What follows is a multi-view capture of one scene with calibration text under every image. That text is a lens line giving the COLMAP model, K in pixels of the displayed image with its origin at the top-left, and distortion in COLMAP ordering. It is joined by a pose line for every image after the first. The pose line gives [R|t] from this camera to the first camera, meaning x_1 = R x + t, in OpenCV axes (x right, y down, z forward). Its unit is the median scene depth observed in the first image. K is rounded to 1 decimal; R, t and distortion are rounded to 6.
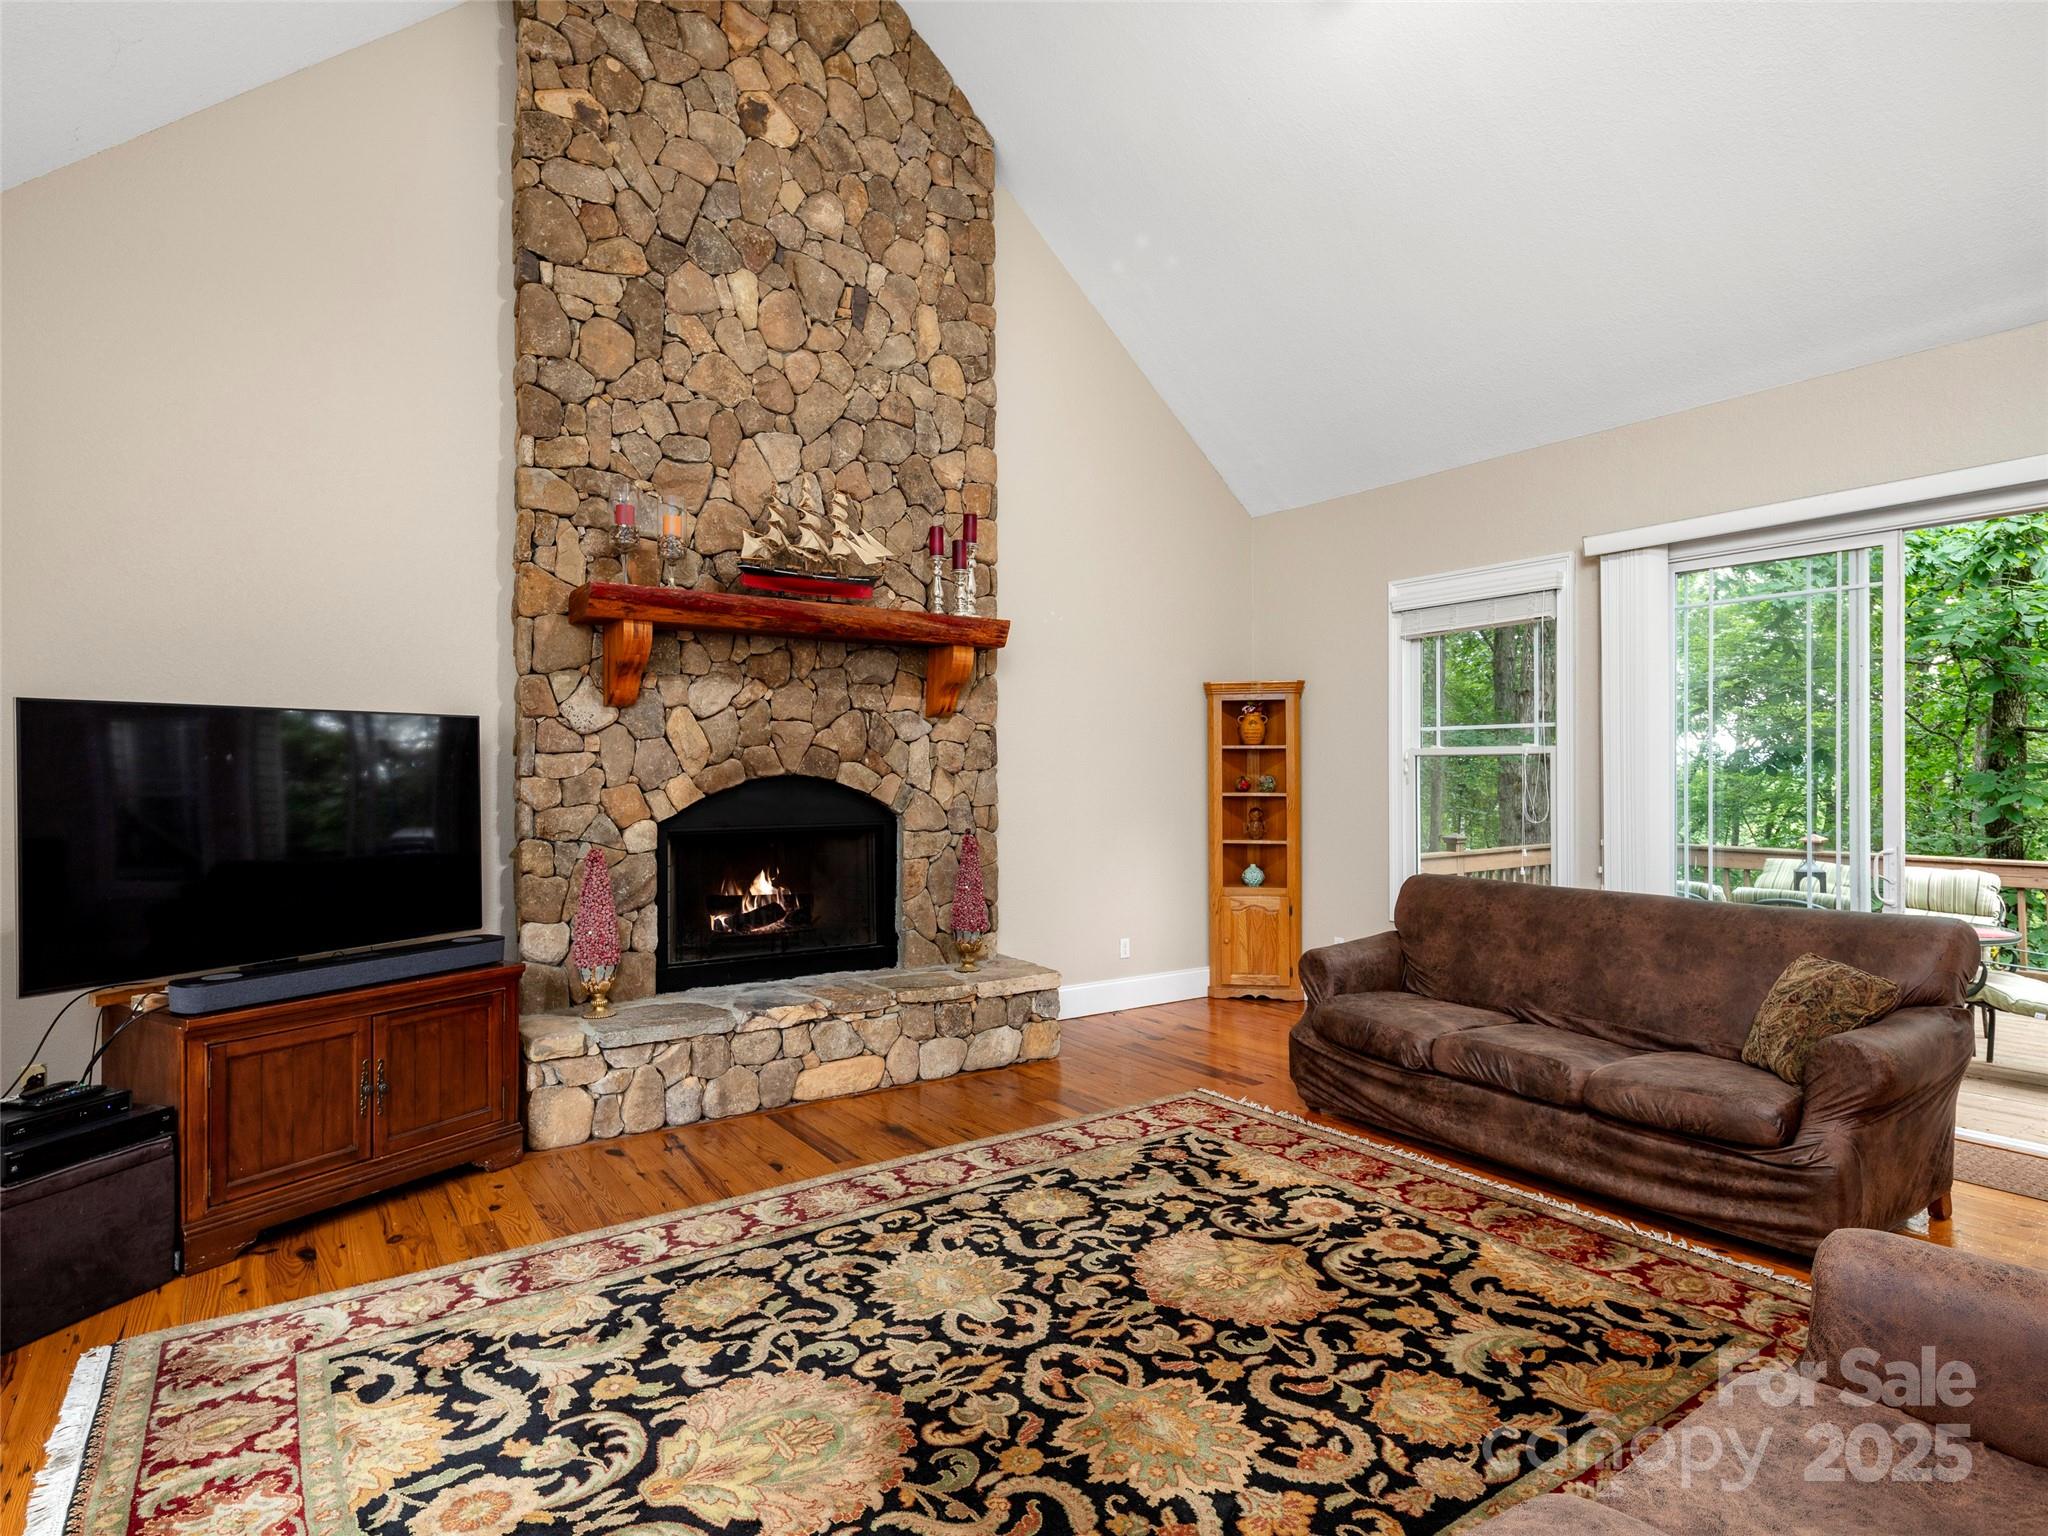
lens RADIAL K [[1119.0, 0, 995.1], [0, 1119.0, 771.7], [0, 0, 1]] dist [0.004080, -0.001697]
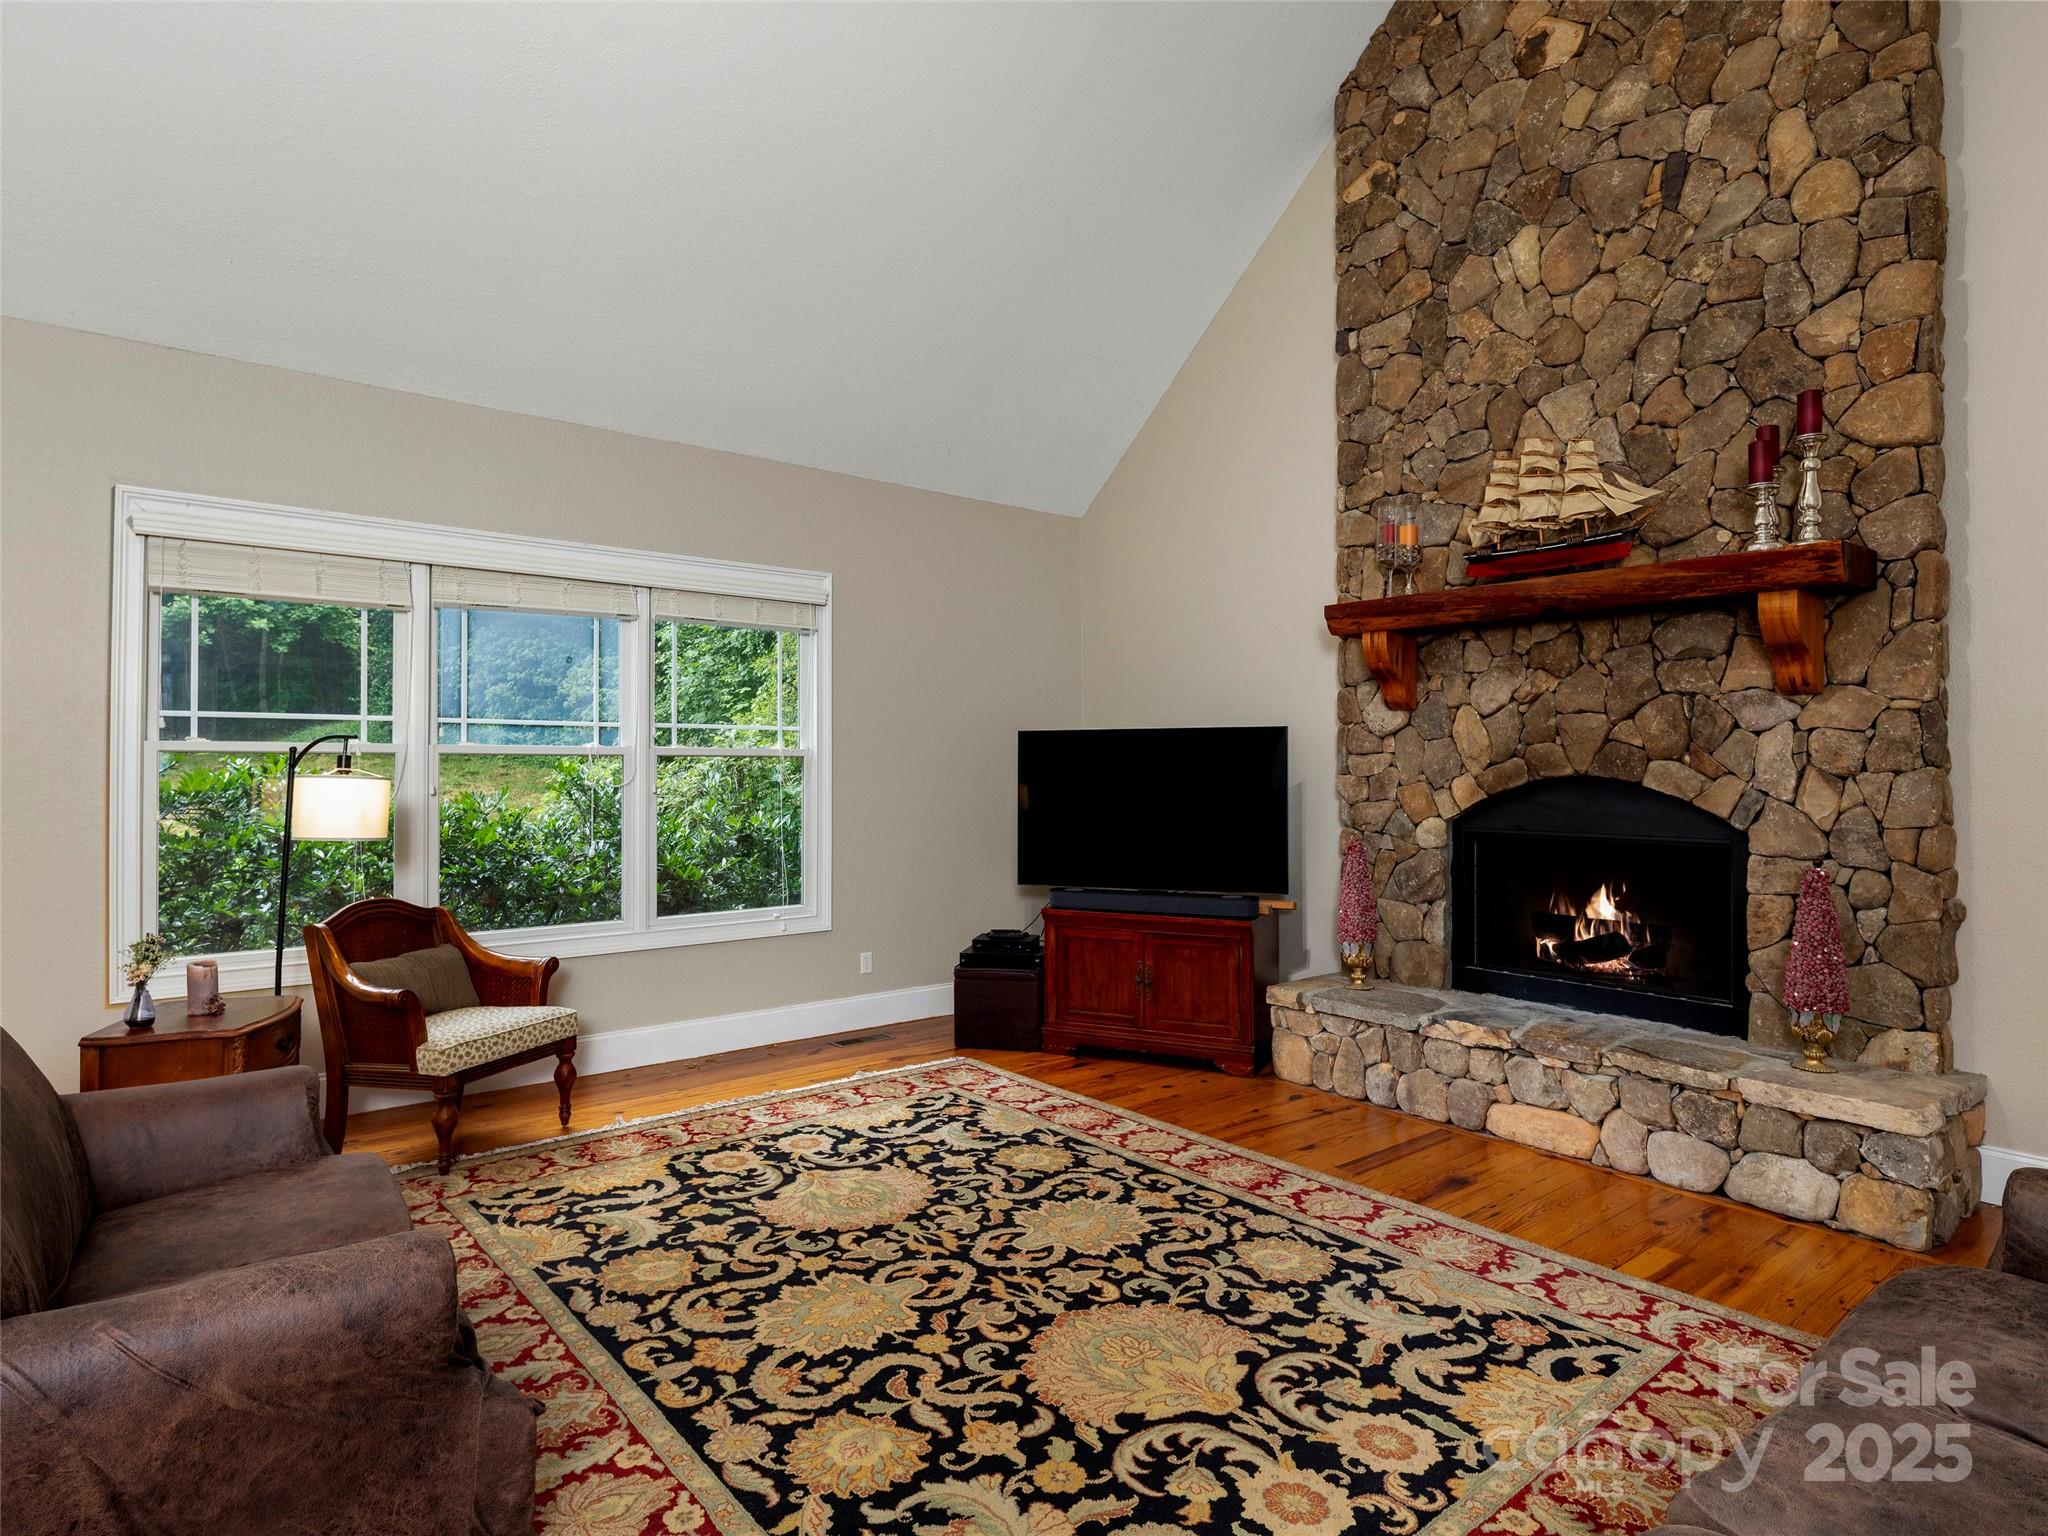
lens RADIAL K [[1079.6, 0, 1024.0], [0, 1079.6, 768.0], [0, 0, 1]] dist [0.003814, -0.000187]
pose [[0.107379, 0.002863, -0.994214, 0.906294], [-0.004268, 0.999988, 0.002418, -0.004943], [0.994209, 0.003984, 0.107390, 0.725429]]
